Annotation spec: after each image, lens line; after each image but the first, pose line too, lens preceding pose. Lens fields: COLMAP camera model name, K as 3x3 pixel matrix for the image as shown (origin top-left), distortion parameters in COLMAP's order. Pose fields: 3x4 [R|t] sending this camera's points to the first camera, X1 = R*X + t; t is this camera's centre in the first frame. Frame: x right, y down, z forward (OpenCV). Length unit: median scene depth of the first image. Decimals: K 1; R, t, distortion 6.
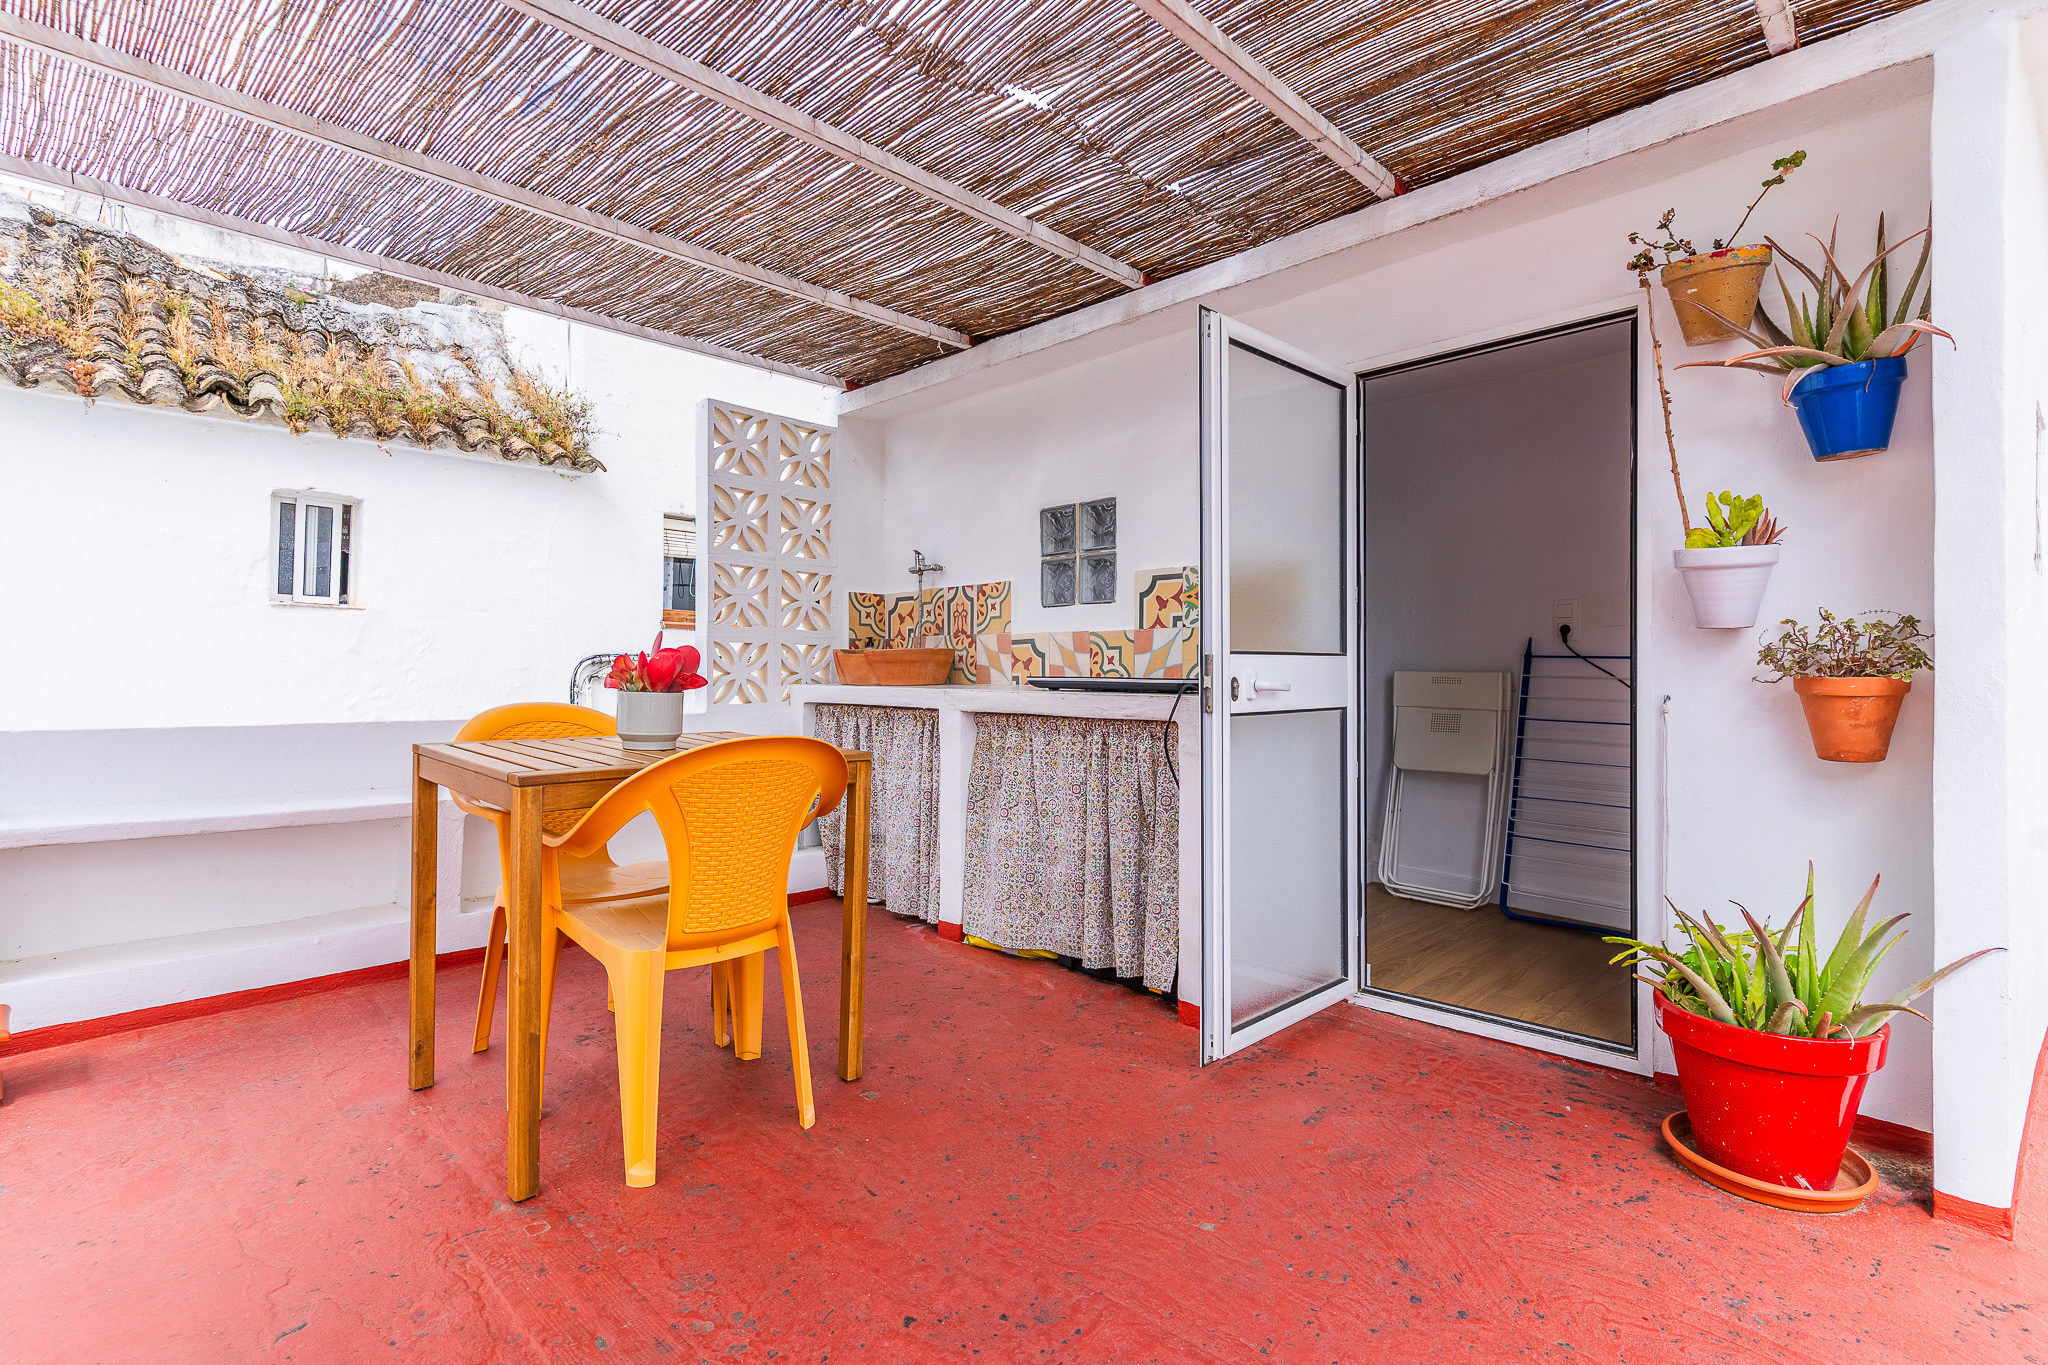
lens RADIAL K [[996.2, 0, 1024.4], [0, 996.2, 674.5], [0, 0, 1]] dist [-0.017899, 0.000504]
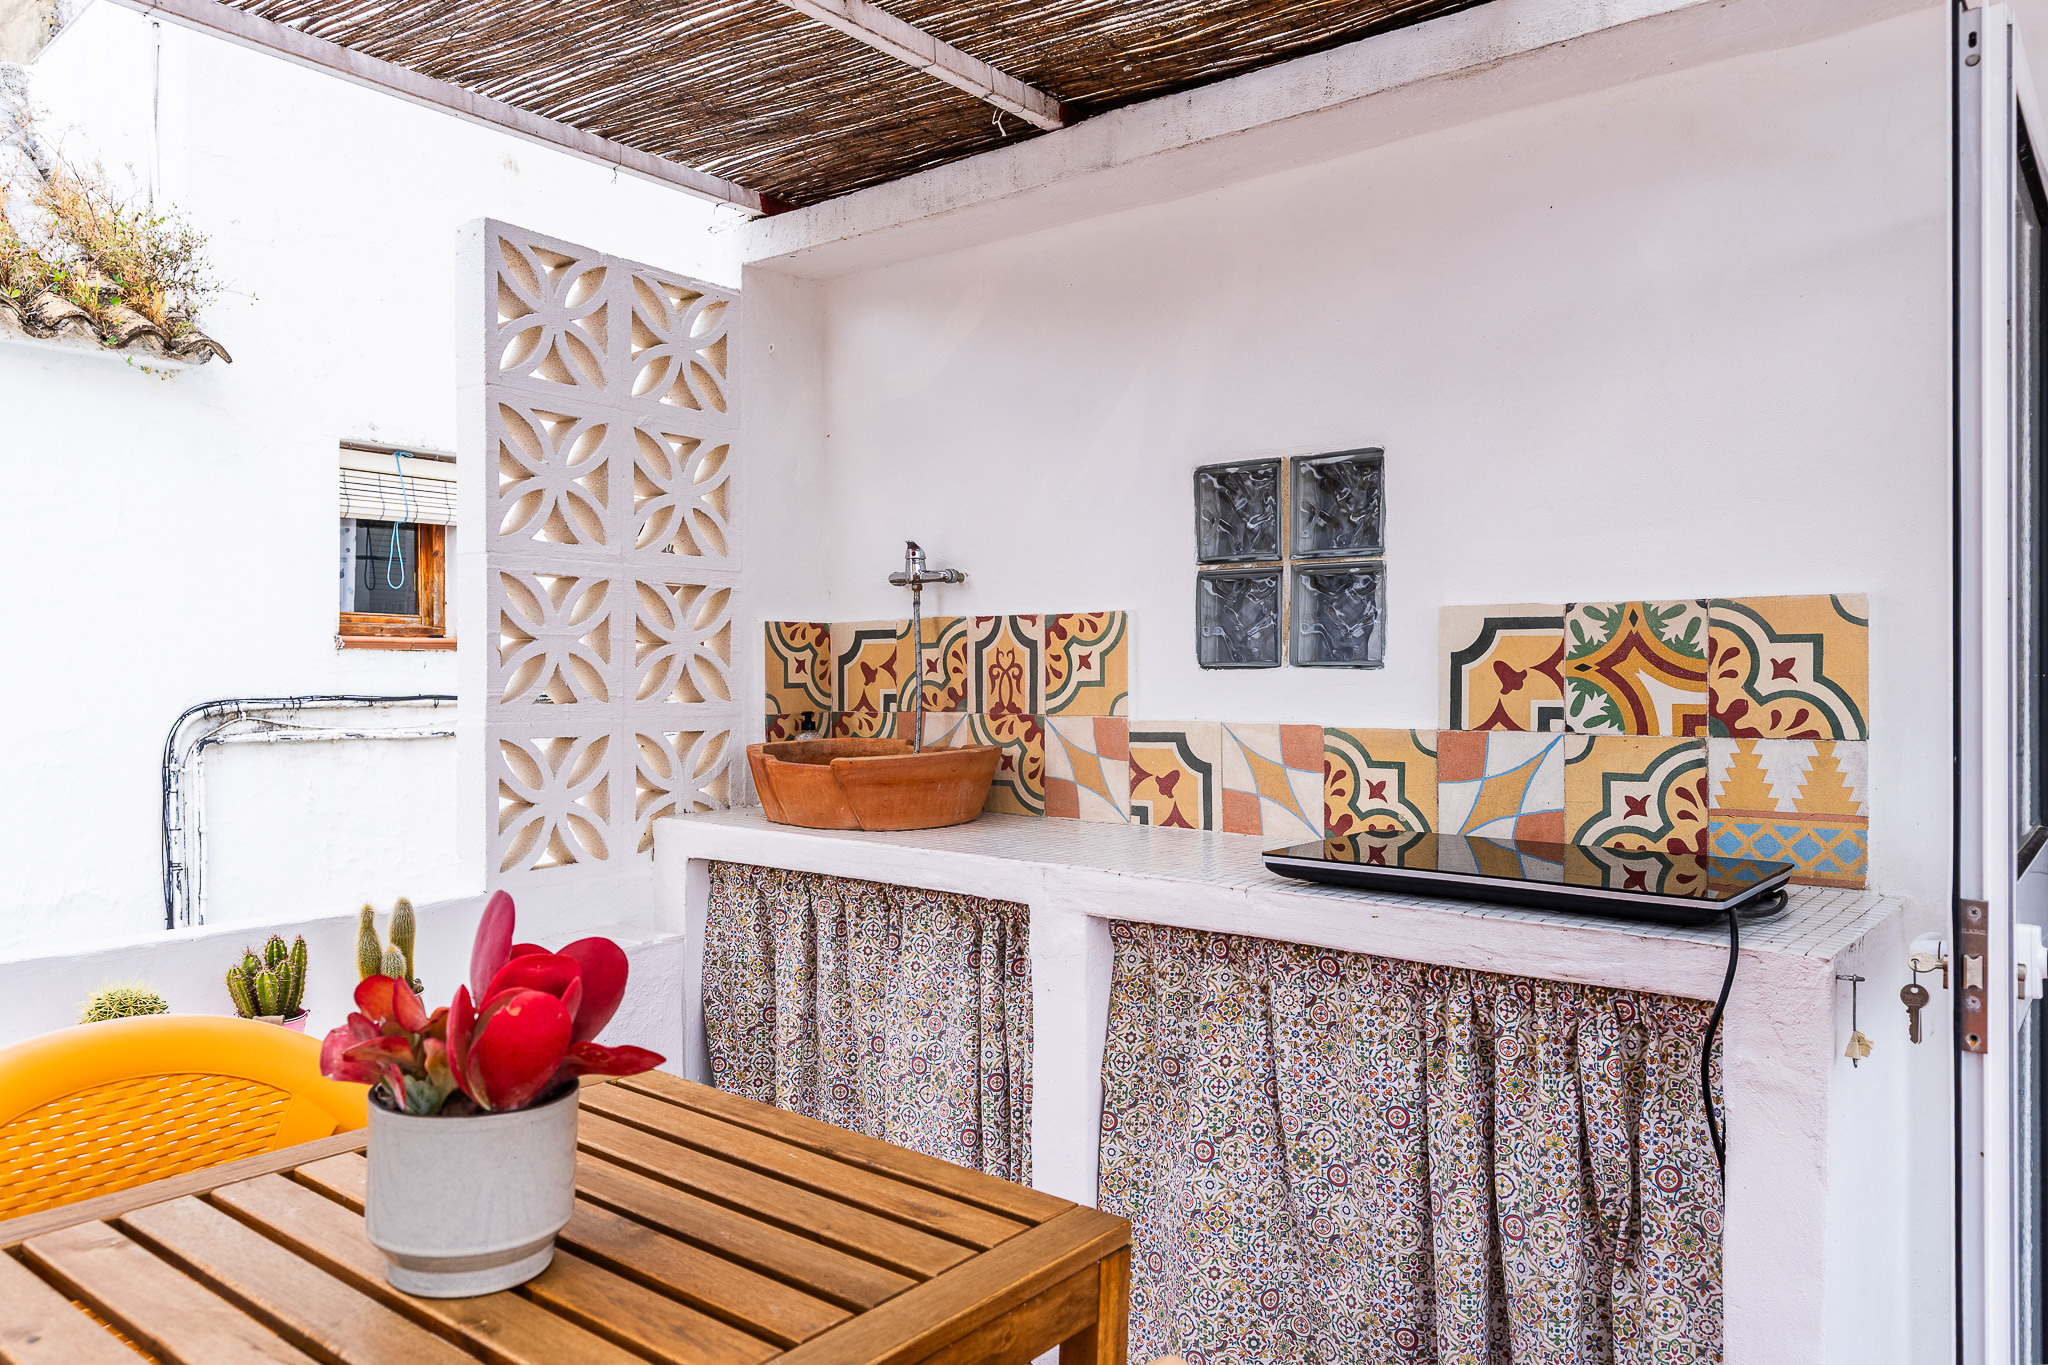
lens RADIAL K [[1435.6, 0, 1014.8], [0, 1435.6, 665.7], [0, 0, 1]] dist [-0.007776, 0.000090]
pose [[0.993613, -0.004173, 0.112764, -0.146763], [0.003833, 0.999987, 0.003228, -0.069056], [-0.112776, -0.002776, 0.993617, 0.301631]]
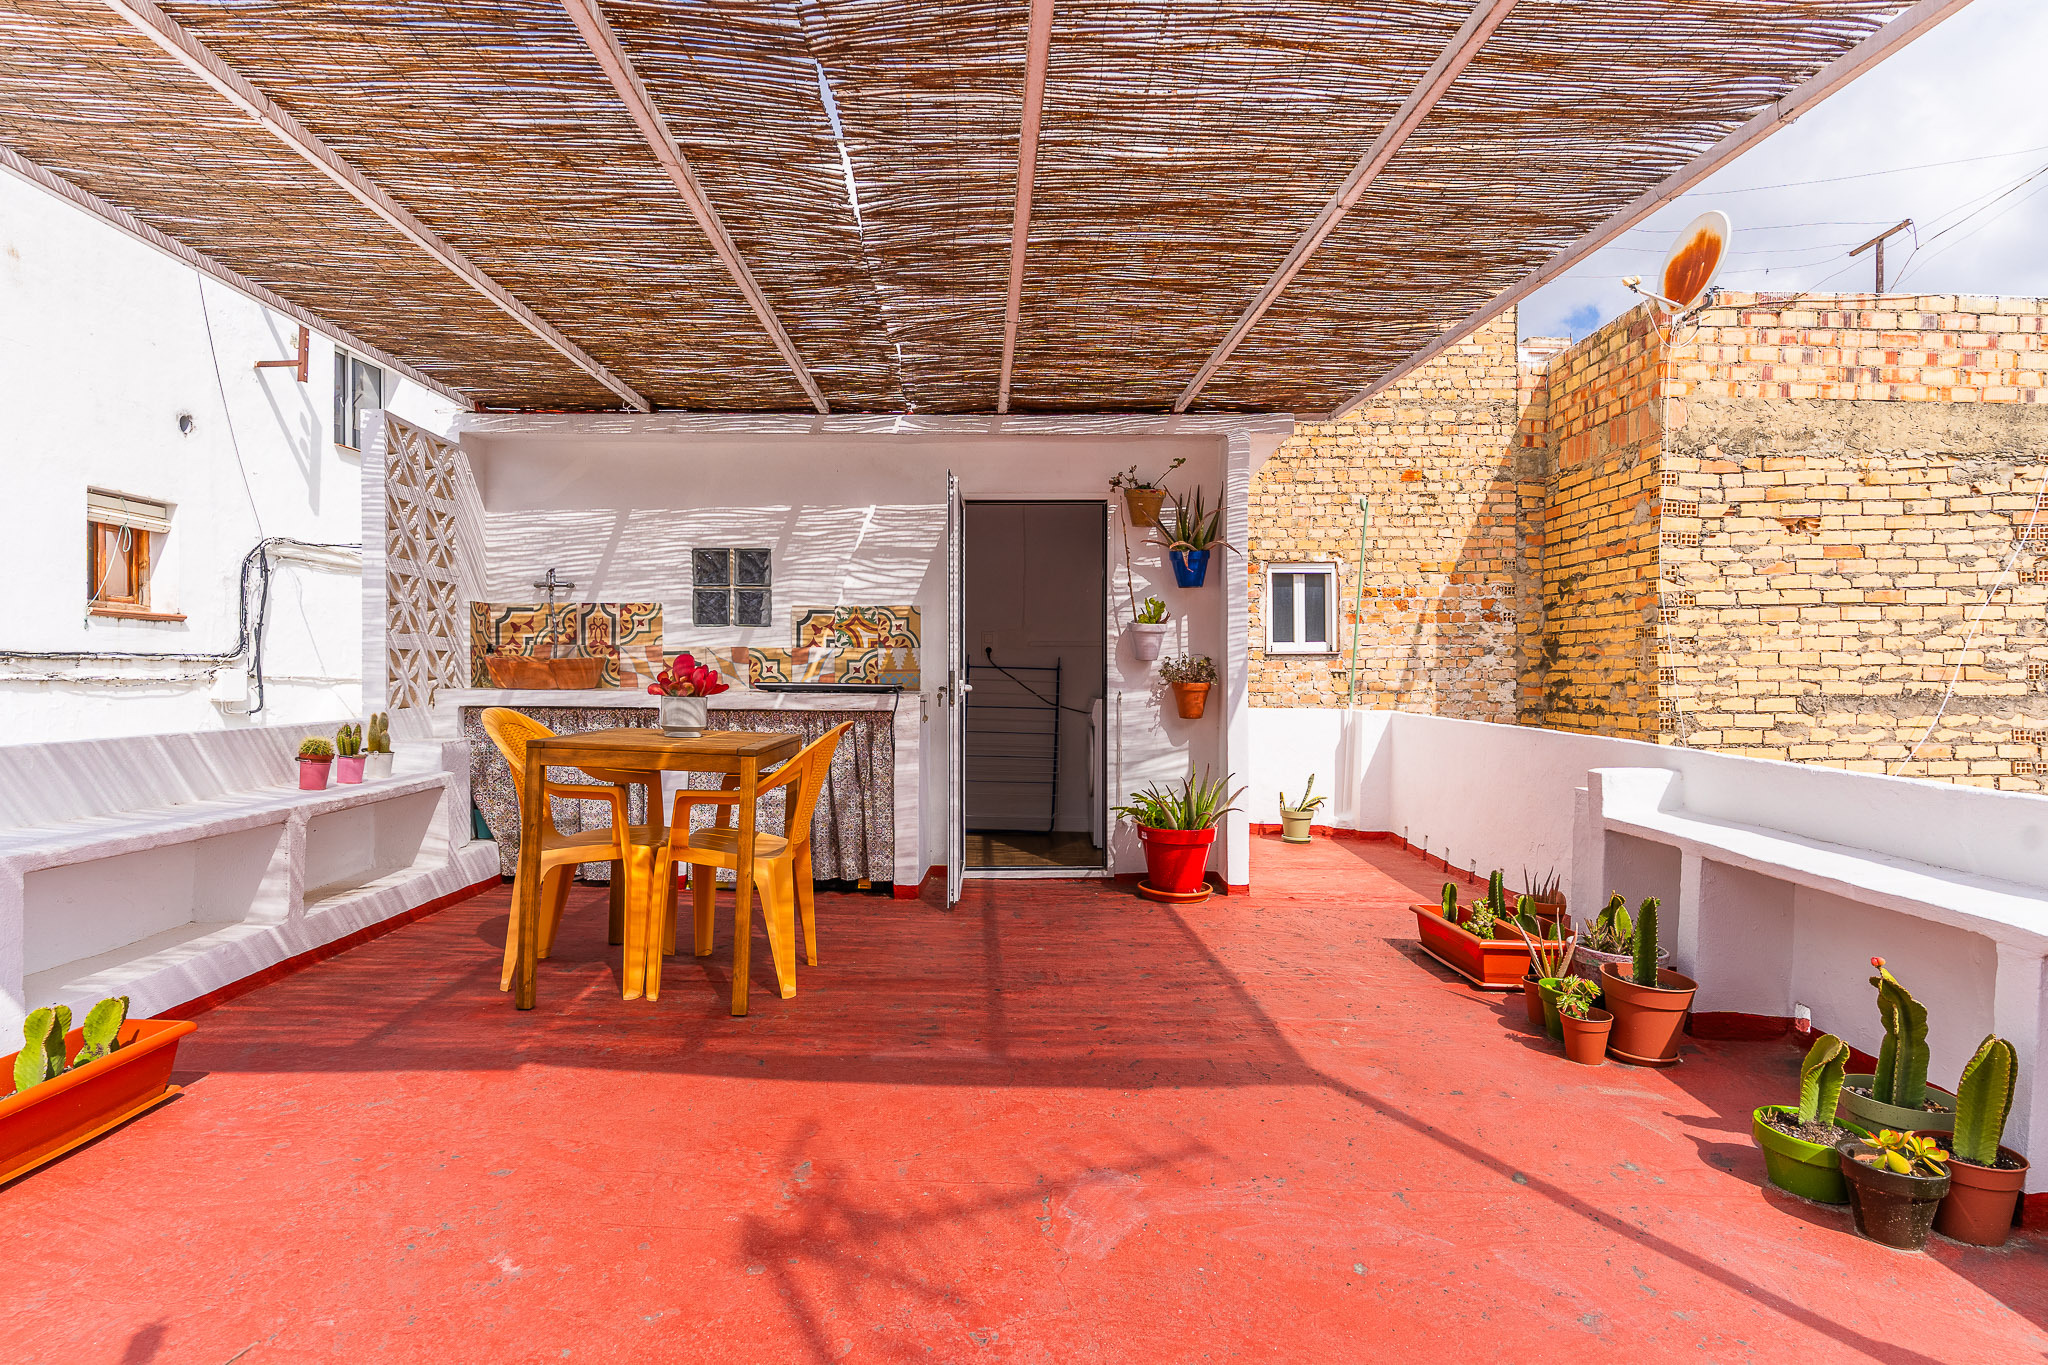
lens RADIAL K [[1126.6, 0, 1030.7], [0, 1126.6, 689.6], [0, 0, 1]] dist [-0.000223, -0.001186]
pose [[0.668080, -0.011731, 0.743997, -0.737970], [-0.004008, 0.999804, 0.019363, -0.015929], [-0.744078, -0.015918, 0.667903, -0.265792]]
